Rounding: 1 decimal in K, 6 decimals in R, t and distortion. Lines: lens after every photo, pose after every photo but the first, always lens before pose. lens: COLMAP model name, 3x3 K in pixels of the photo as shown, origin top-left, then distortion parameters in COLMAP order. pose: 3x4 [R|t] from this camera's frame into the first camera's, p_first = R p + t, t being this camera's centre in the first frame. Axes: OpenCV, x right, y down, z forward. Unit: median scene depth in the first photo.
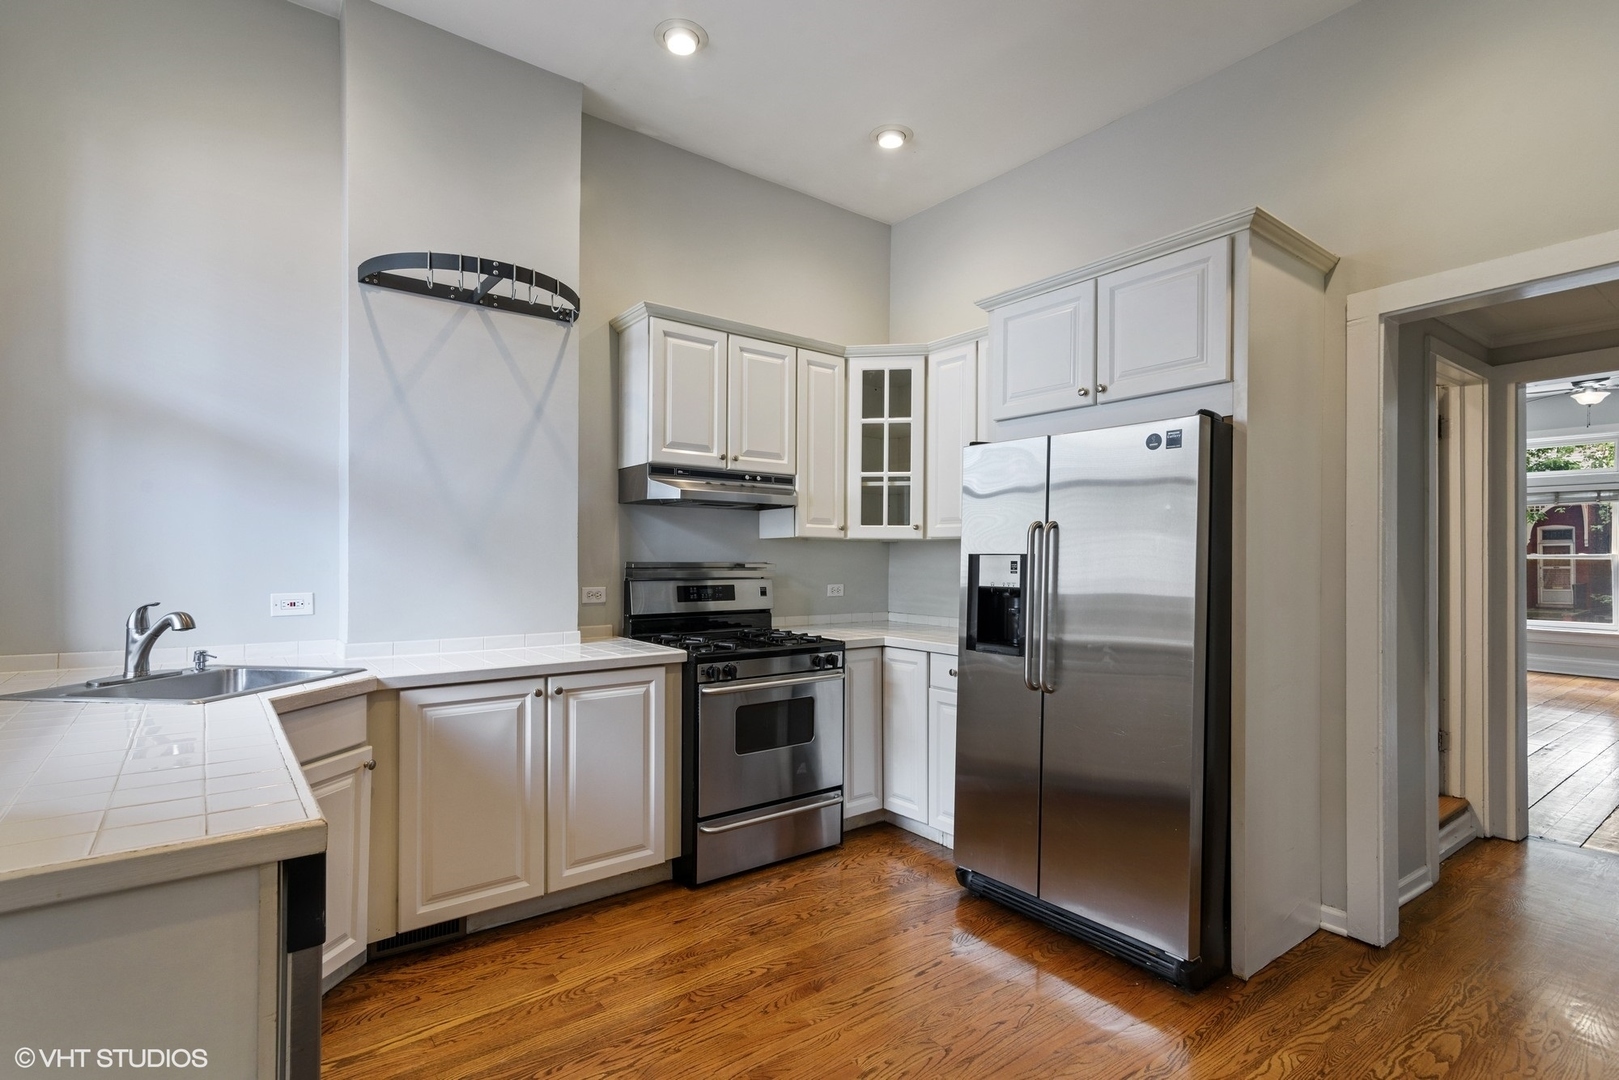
lens RADIAL K [[765.2, 0, 808.1], [0, 765.2, 563.1], [0, 0, 1]] dist [0.015740, -0.000146]
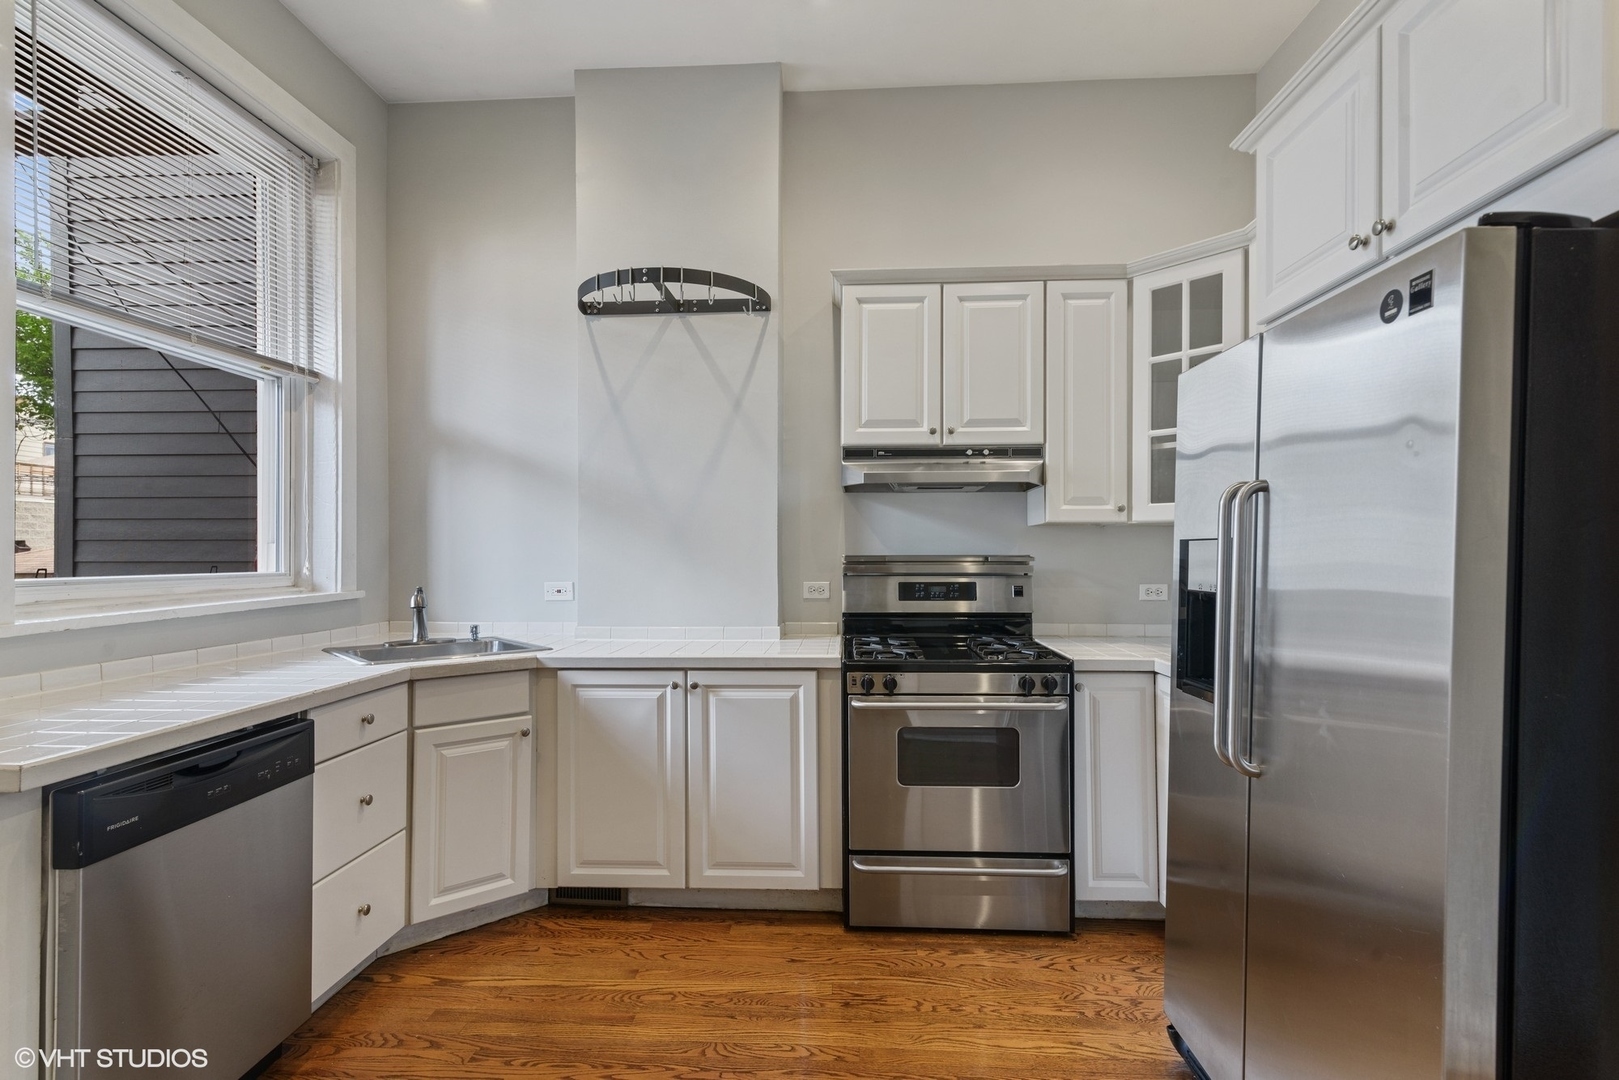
lens RADIAL K [[774.8, 0, 811.0], [0, 774.8, 554.6], [0, 0, 1]] dist [0.014115, 0.000040]
pose [[0.765519, -0.005695, -0.643388, 0.394049], [0.002074, 0.999977, -0.006384, 0.004135], [0.643410, 0.003552, 0.765514, 0.300554]]
